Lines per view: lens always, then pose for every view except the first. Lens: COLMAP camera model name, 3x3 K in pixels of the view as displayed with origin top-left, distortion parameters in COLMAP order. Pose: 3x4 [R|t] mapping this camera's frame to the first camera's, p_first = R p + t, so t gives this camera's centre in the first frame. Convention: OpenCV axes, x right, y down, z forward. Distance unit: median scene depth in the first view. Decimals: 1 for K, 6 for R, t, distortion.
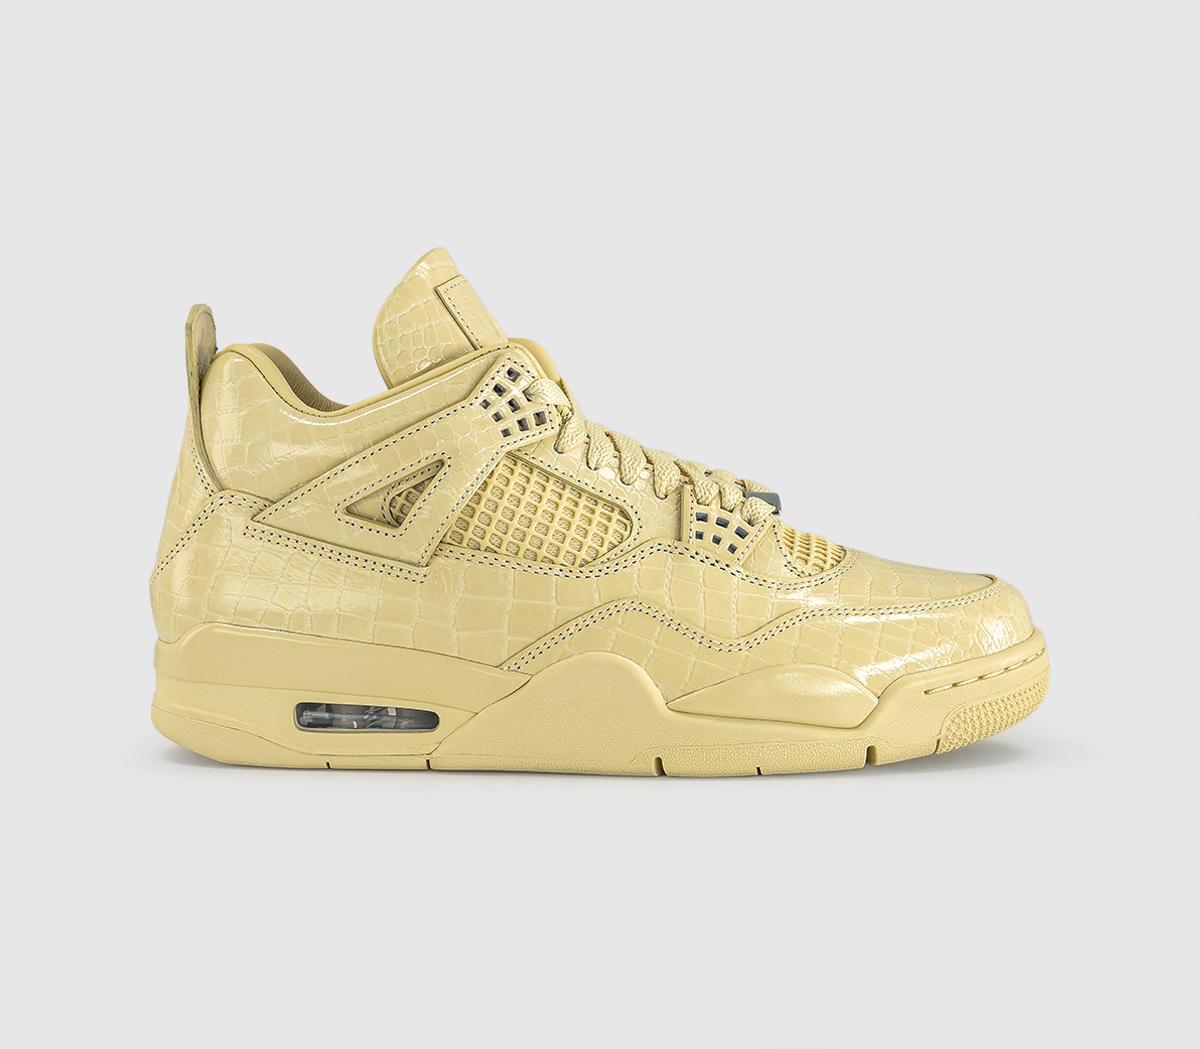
lens RADIAL K [[1998.6, 0, 600.0], [0, 1998.6, 524.5], [0, 0, 1]] dist [0.028237, 0.031933]
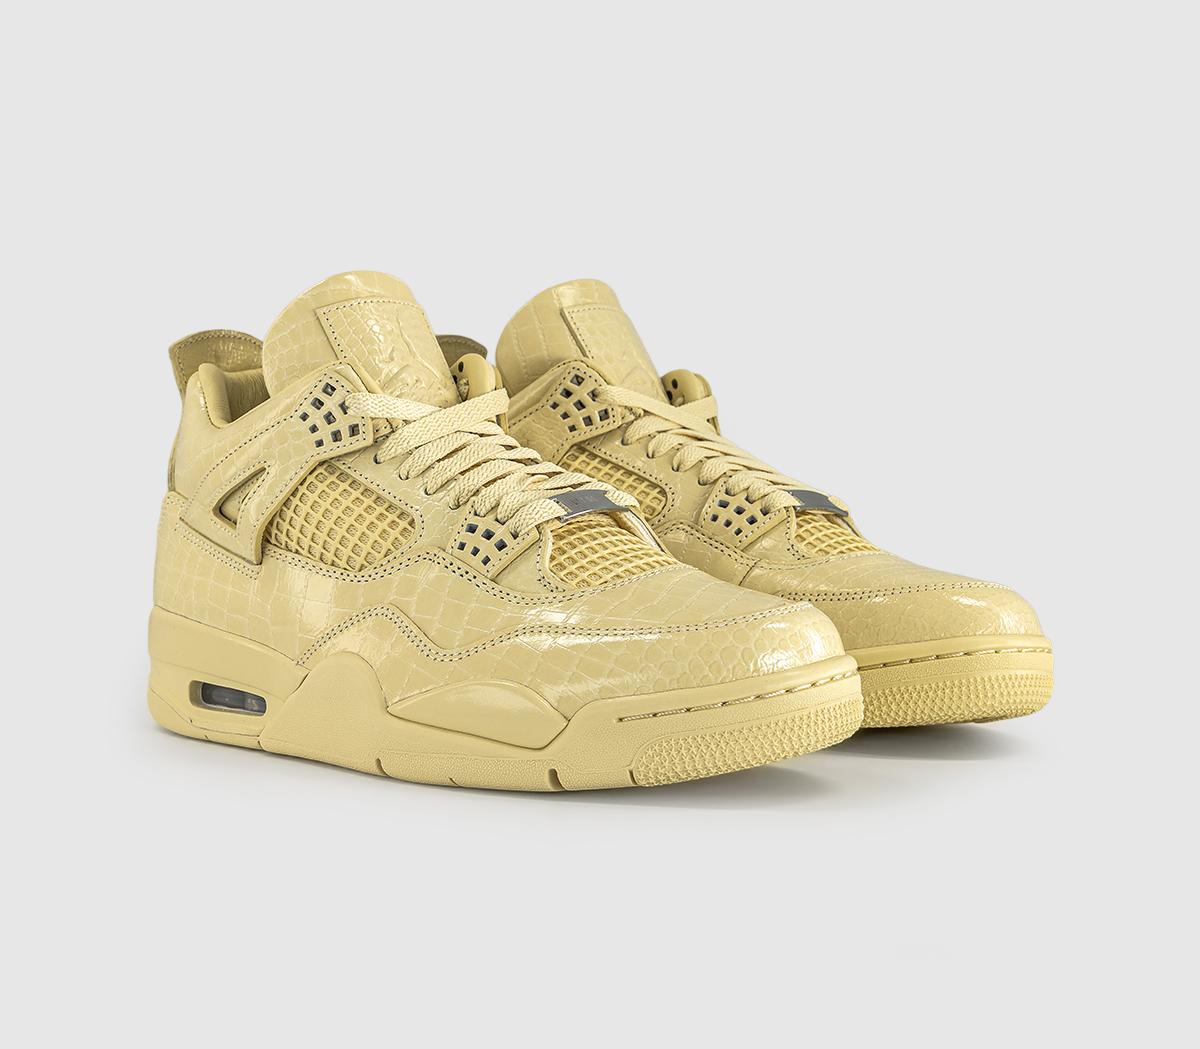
lens RADIAL K [[1998.6, 0, 600.0], [0, 1998.6, 524.5], [0, 0, 1]] dist [0.028237, 0.031933]
pose [[0.802010, 0.030633, -0.596524, 0.711851], [-0.036522, 0.999330, 0.002216, -0.010287], [0.596193, 0.020009, 0.802592, 0.229306]]
